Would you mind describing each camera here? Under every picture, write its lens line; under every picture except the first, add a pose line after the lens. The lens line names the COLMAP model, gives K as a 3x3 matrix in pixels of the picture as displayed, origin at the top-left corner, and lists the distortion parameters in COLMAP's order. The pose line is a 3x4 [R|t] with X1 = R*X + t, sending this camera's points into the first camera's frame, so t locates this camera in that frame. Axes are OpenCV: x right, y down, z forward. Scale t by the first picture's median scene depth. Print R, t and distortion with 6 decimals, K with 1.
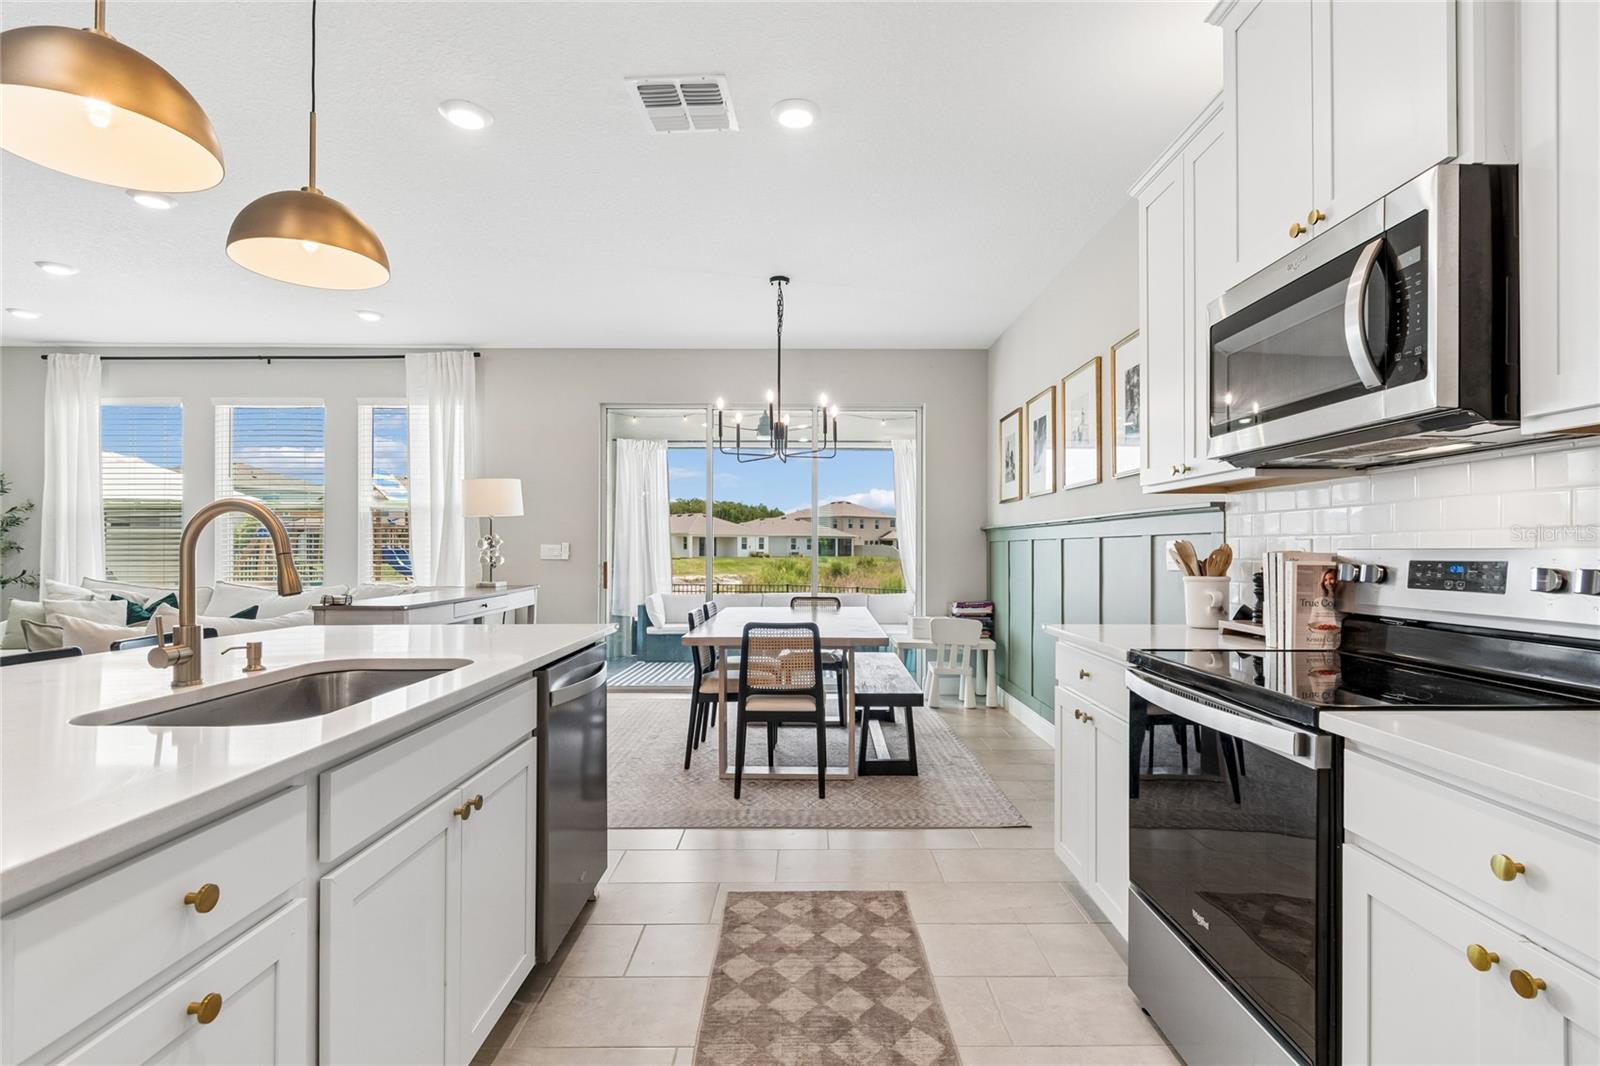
lens RADIAL K [[775.7, 0, 804.1], [0, 775.7, 543.2], [0, 0, 1]] dist [0.001369, -0.000577]
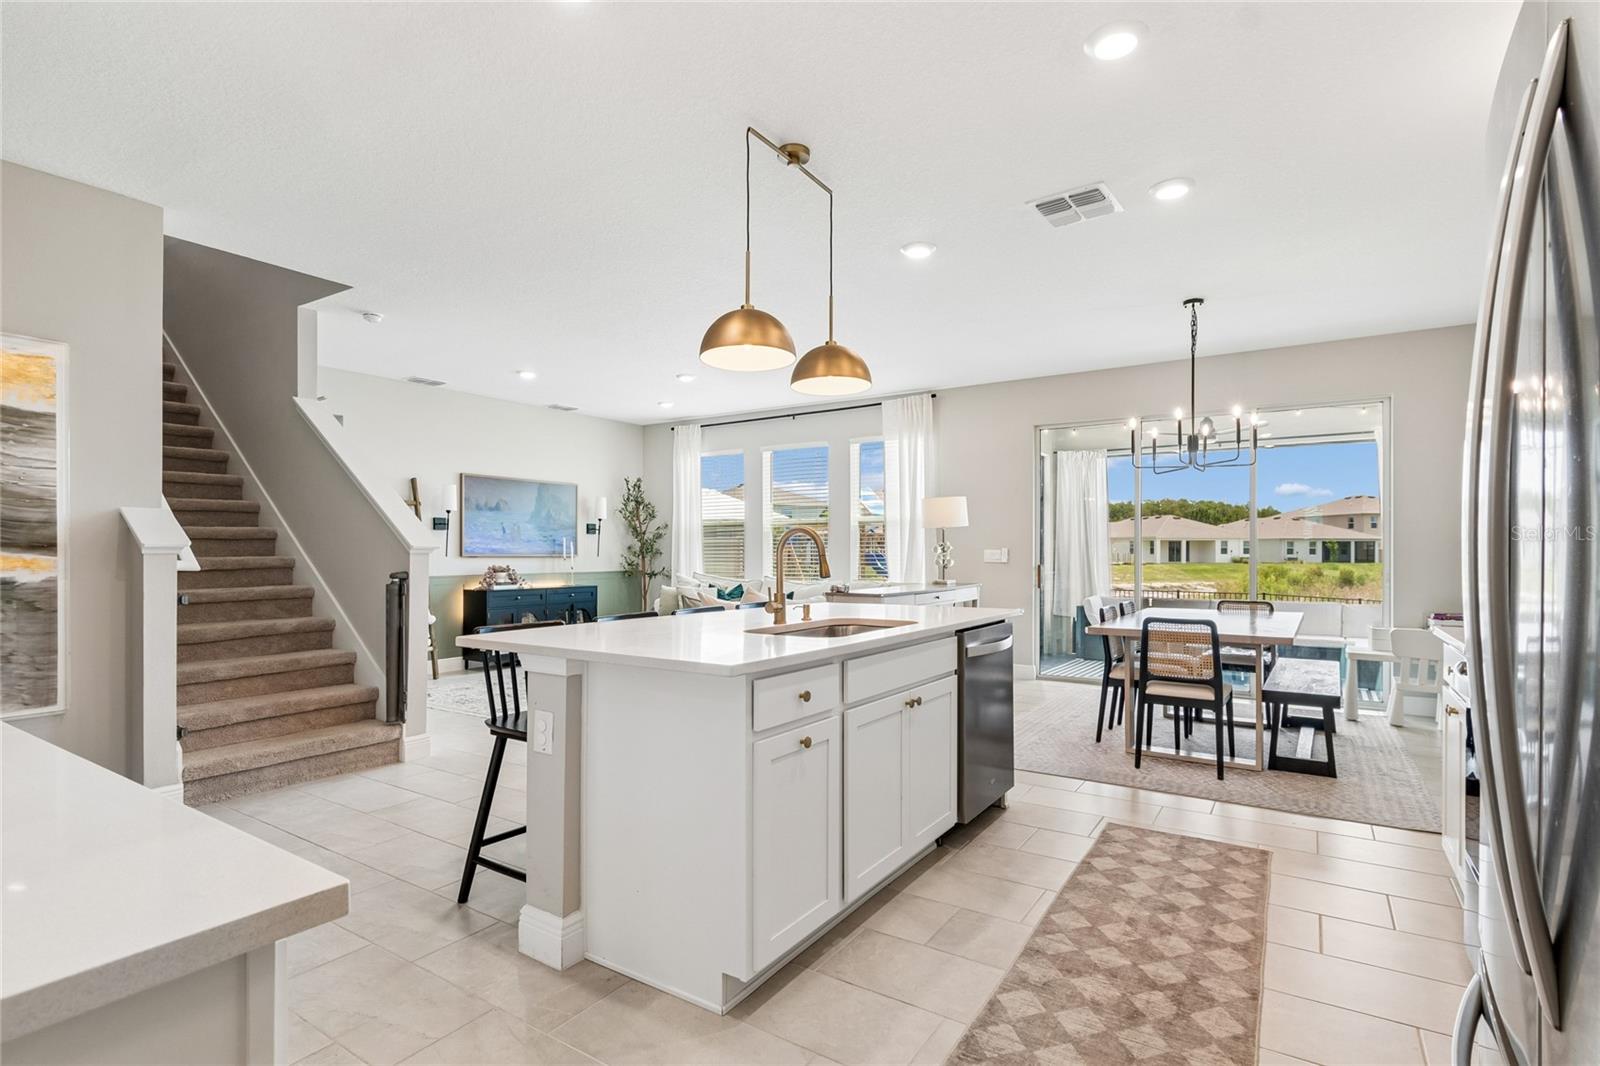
lens RADIAL K [[775.7, 0, 804.1], [0, 775.7, 543.2], [0, 0, 1]] dist [0.001369, -0.000577]
pose [[0.838337, -0.007099, -0.545106, 0.104516], [0.003703, 0.999966, -0.007327, -0.000757], [0.545139, 0.004124, 0.838335, -0.198108]]
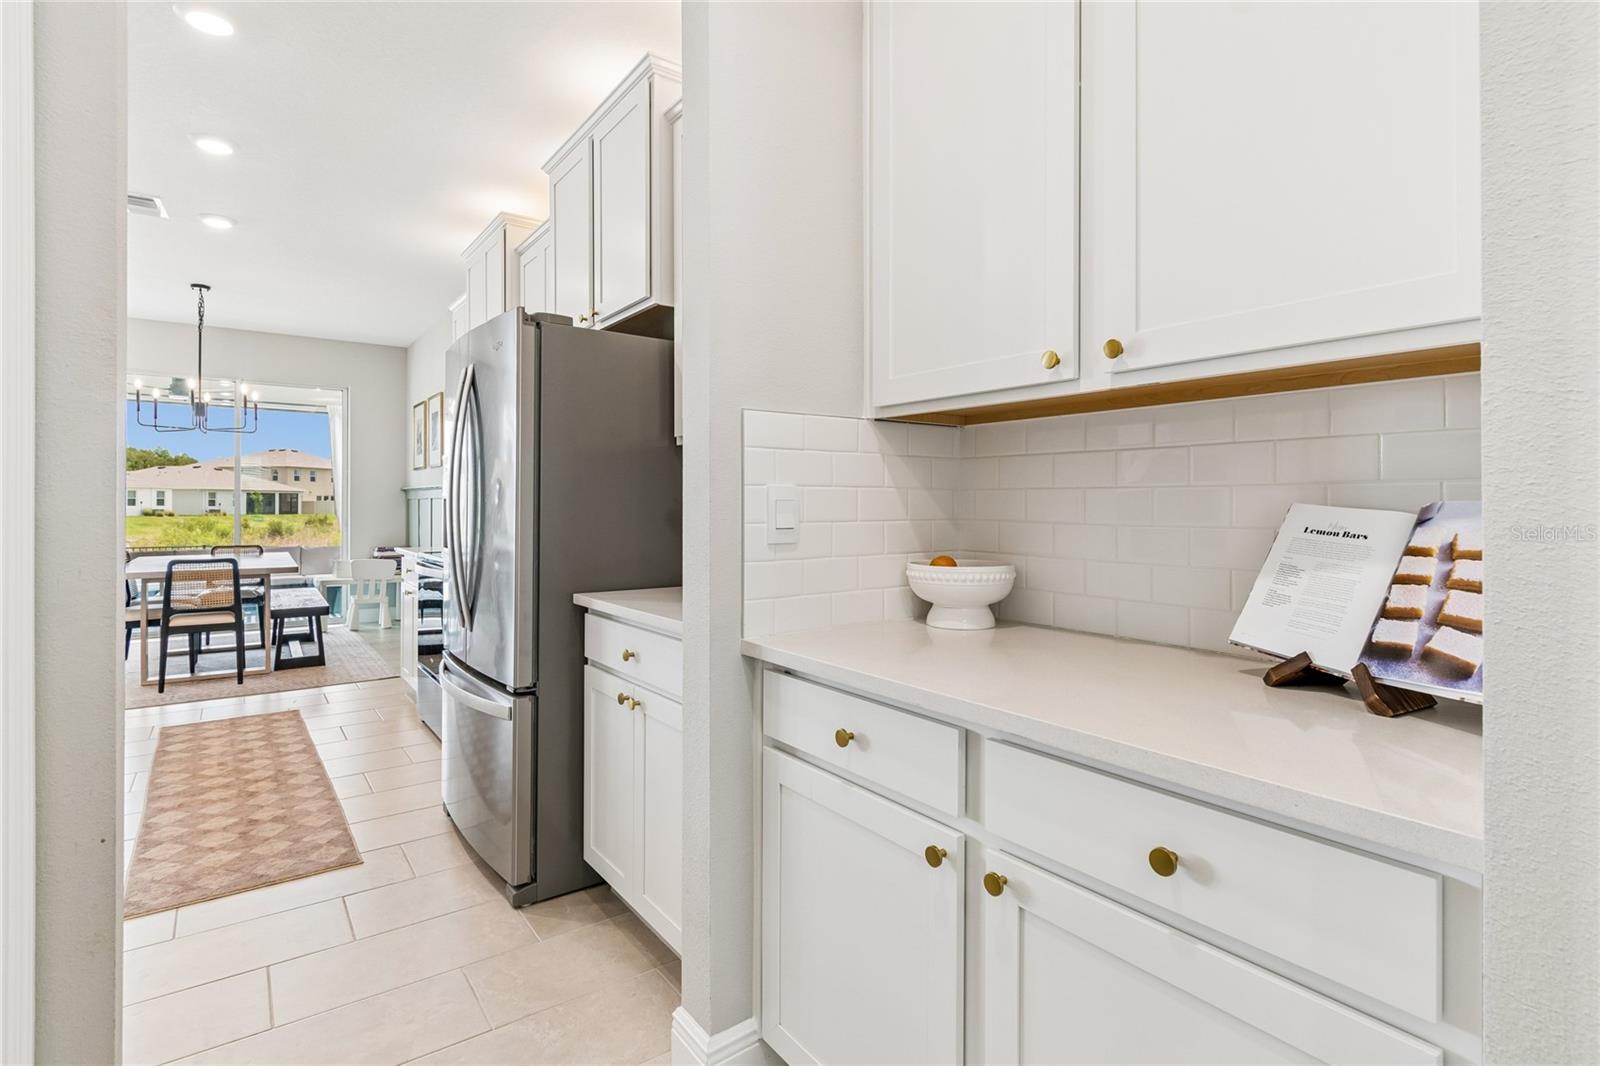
lens RADIAL K [[781.5, 0, 800.4], [0, 781.5, 502.3], [0, 0, 1]] dist [0.005222, 0.000529]
pose [[0.807926, 0.001149, 0.589283, 0.004468], [-0.003293, 0.999991, 0.002565, -0.003427], [-0.589275, -0.004013, 0.807923, -0.582642]]
